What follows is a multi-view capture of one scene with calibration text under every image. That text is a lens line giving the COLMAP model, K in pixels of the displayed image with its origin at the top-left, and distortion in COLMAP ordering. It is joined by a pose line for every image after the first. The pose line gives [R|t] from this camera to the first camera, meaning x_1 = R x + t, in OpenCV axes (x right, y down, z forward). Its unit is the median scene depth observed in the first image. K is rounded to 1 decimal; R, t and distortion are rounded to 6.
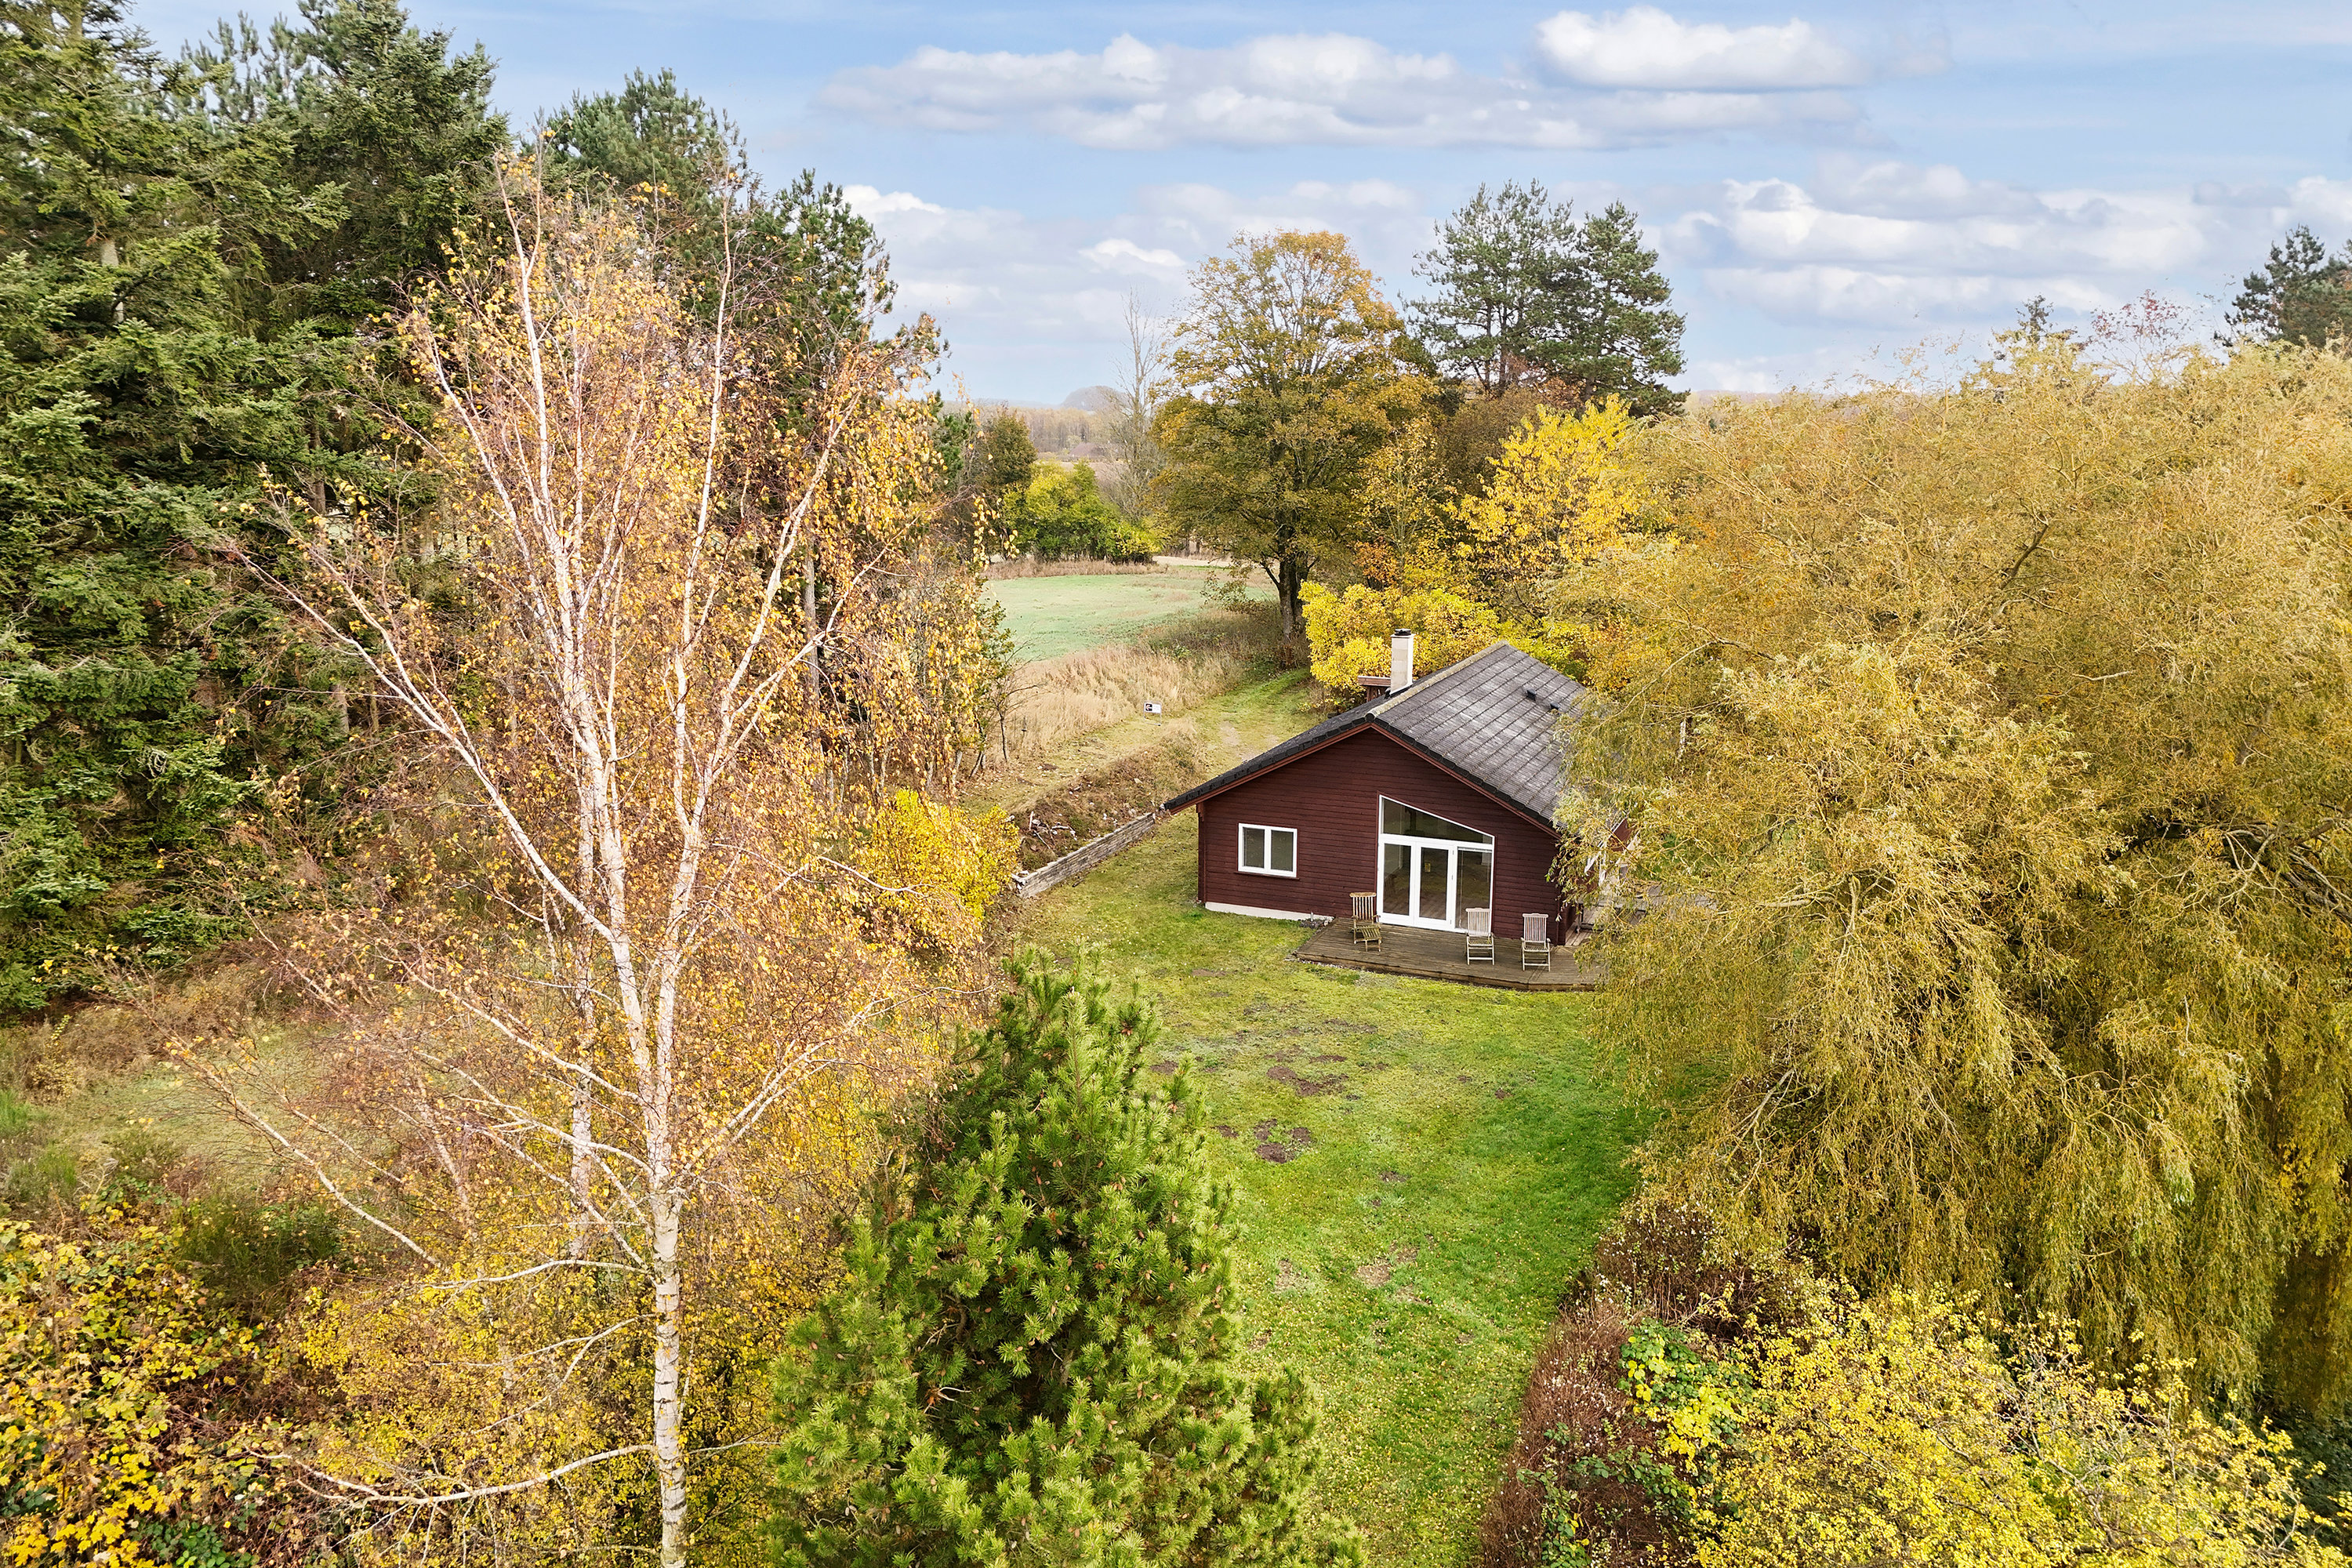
lens RADIAL K [[1720.9, 0, 1172.5], [0, 1720.9, 743.4], [0, 0, 1]] dist [0.078985, -0.073039]
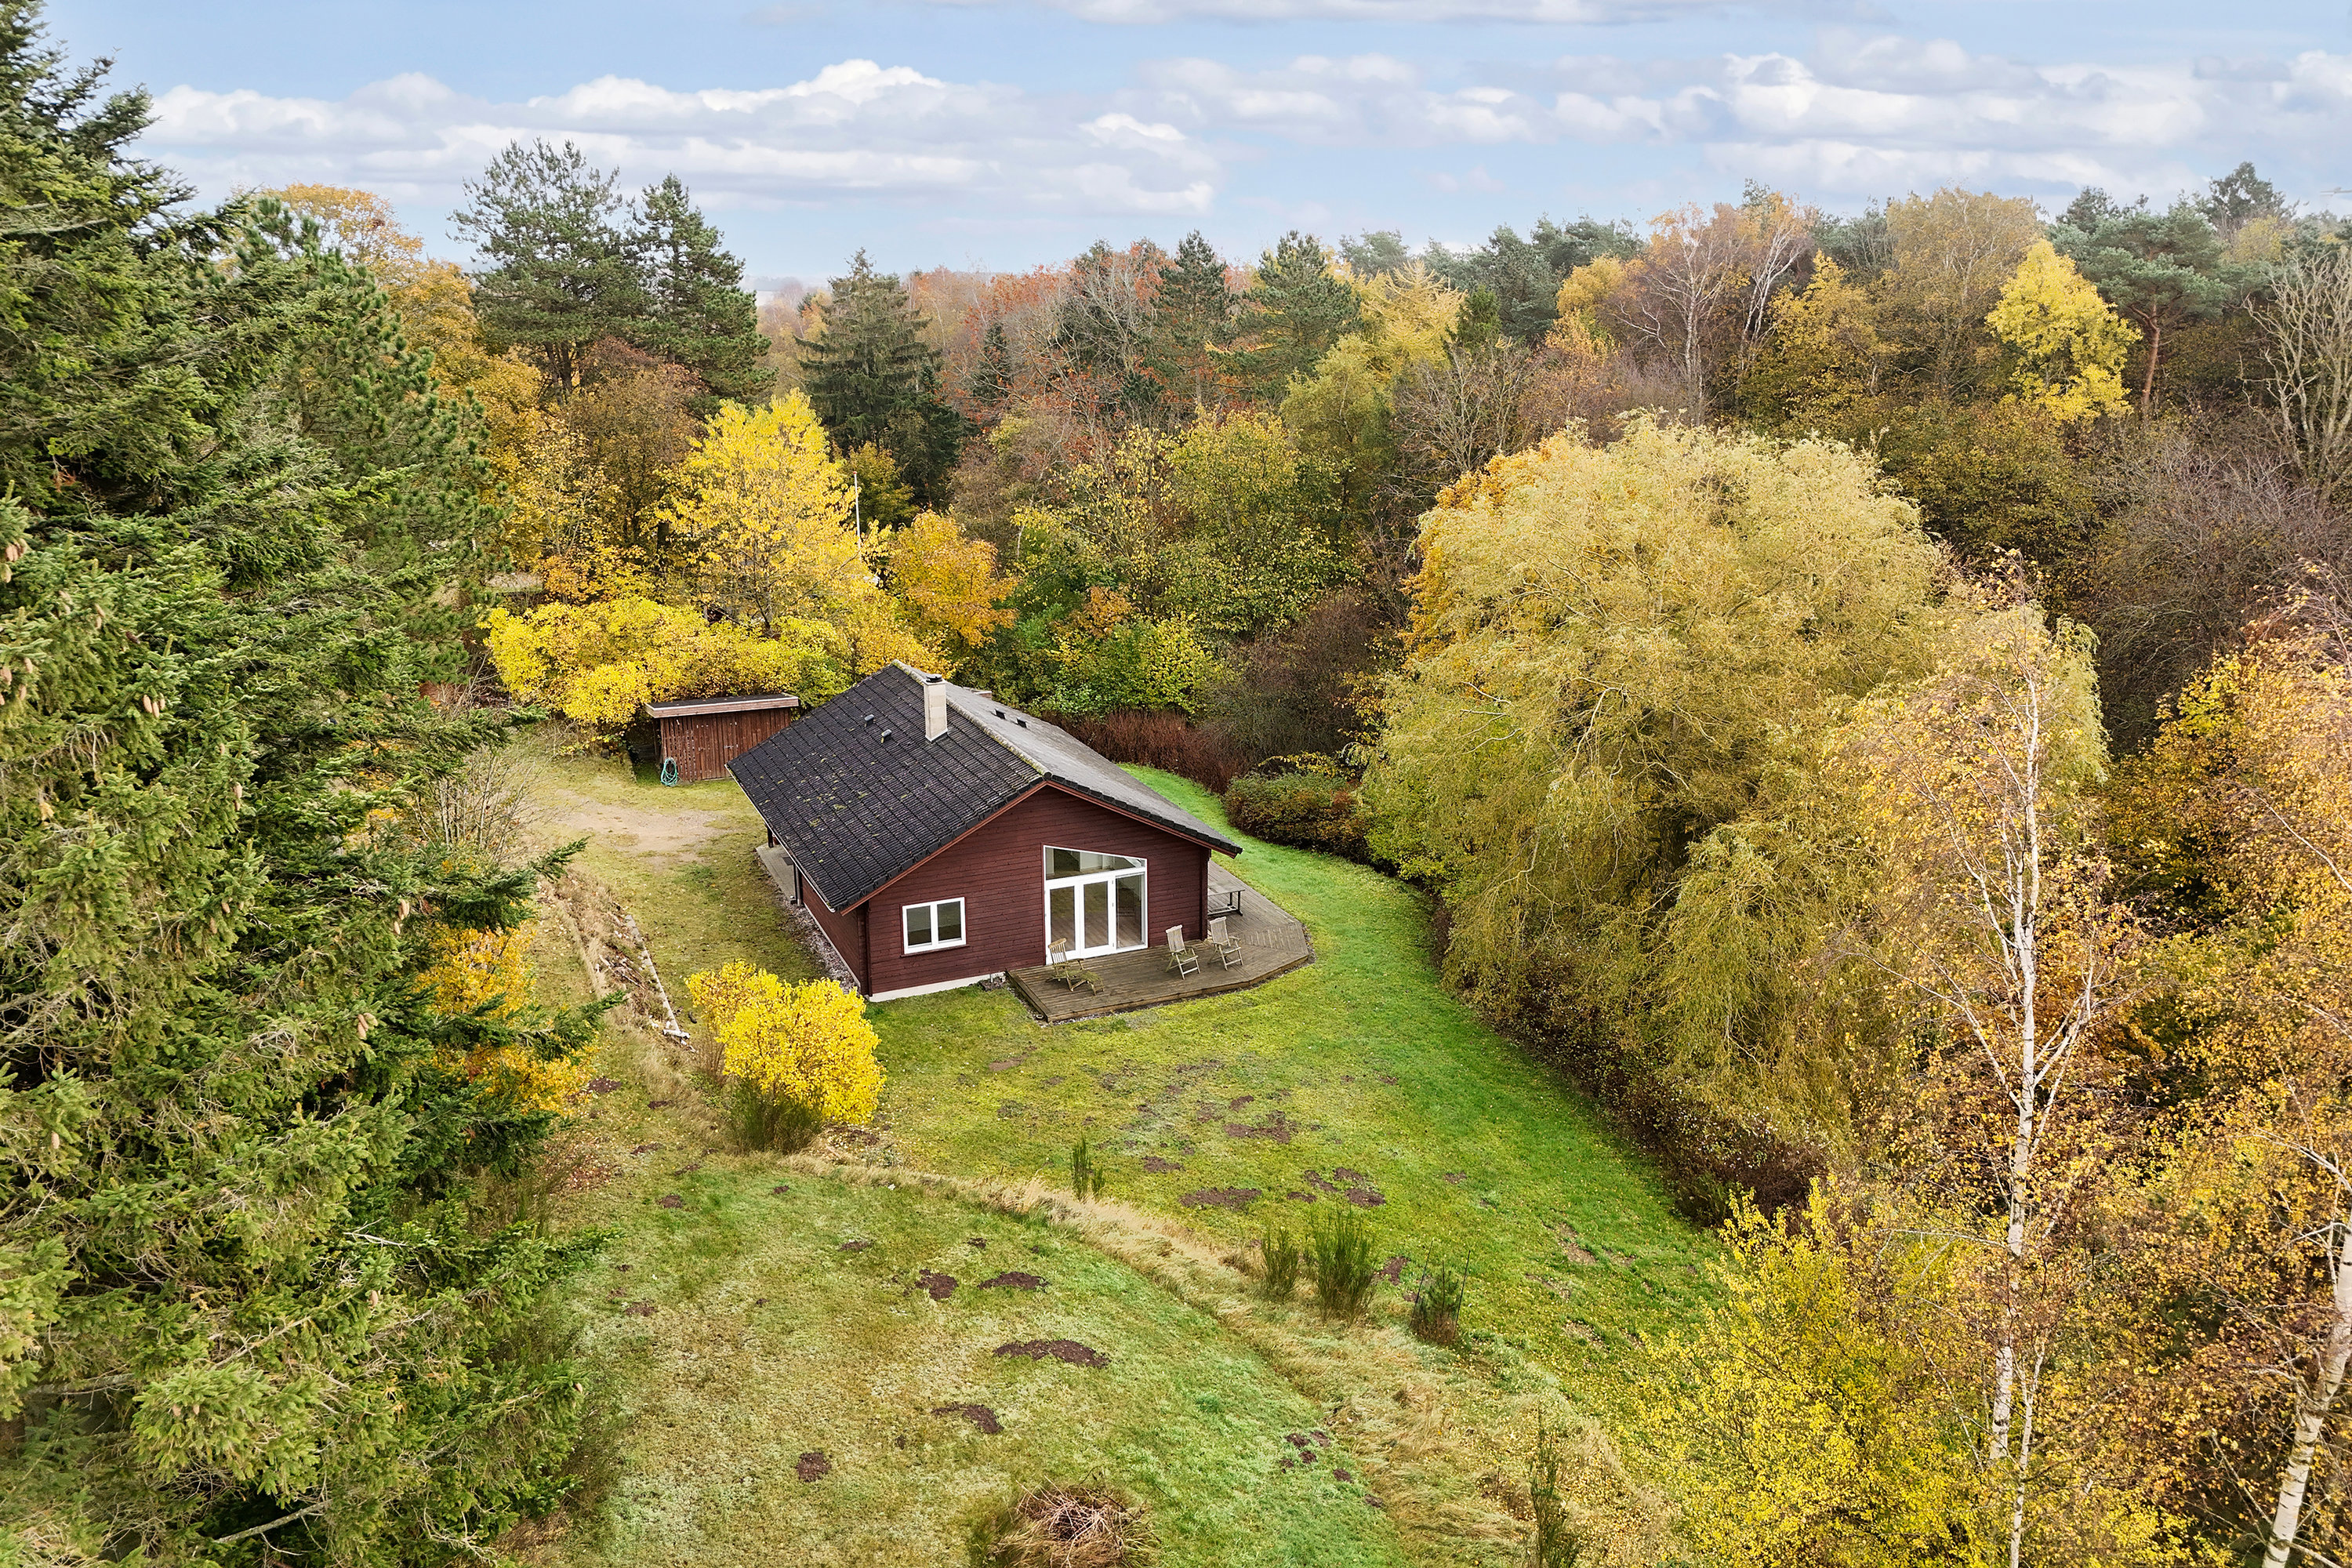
lens RADIAL K [[1708.5, 0, 1176.0], [0, 1708.5, 784.0], [0, 0, 1]] dist [0.120488, -0.183701]
pose [[0.690485, -0.209347, 0.692390, -0.528659], [0.148189, 0.977841, 0.147873, -0.146425], [-0.708004, 0.000501, 0.706208, 0.216425]]
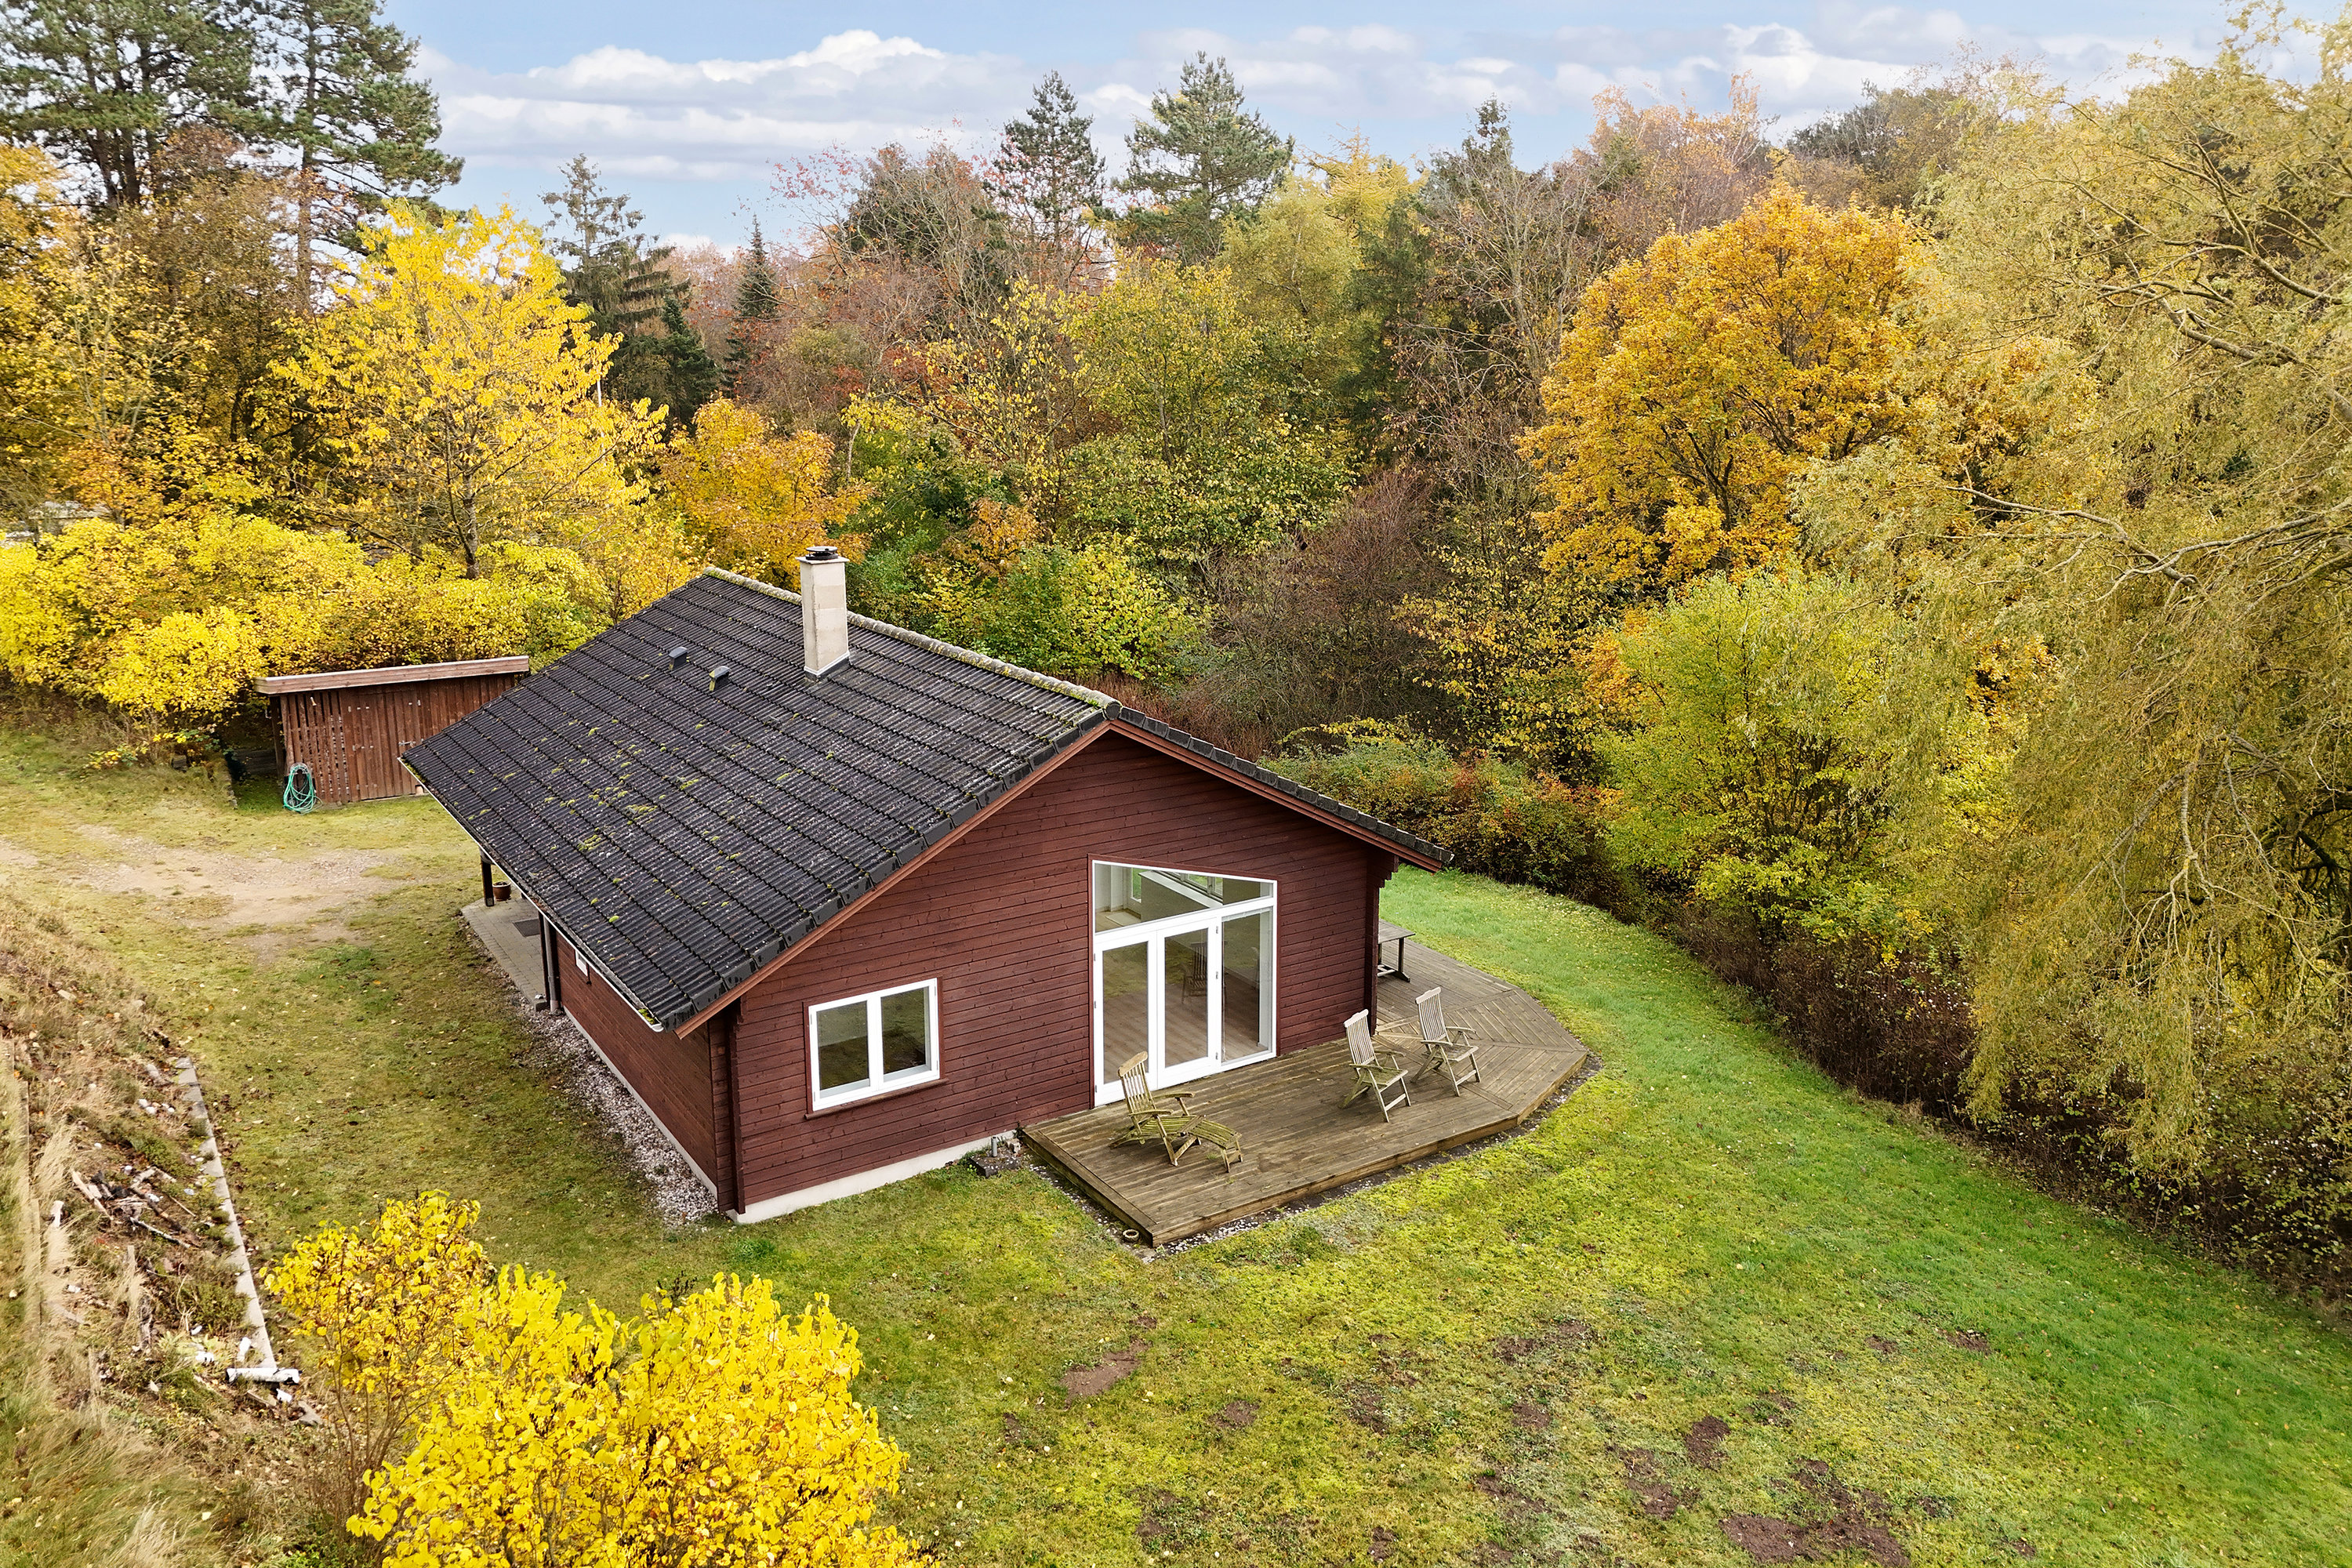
lens RADIAL K [[1720.9, 0, 1172.5], [0, 1720.9, 743.4], [0, 0, 1]] dist [0.078985, -0.073039]
pose [[0.567509, -0.194574, 0.800047, -0.259760], [0.168168, 0.978585, 0.118706, -0.058889], [-0.806011, 0.067175, 0.588076, 0.683509]]
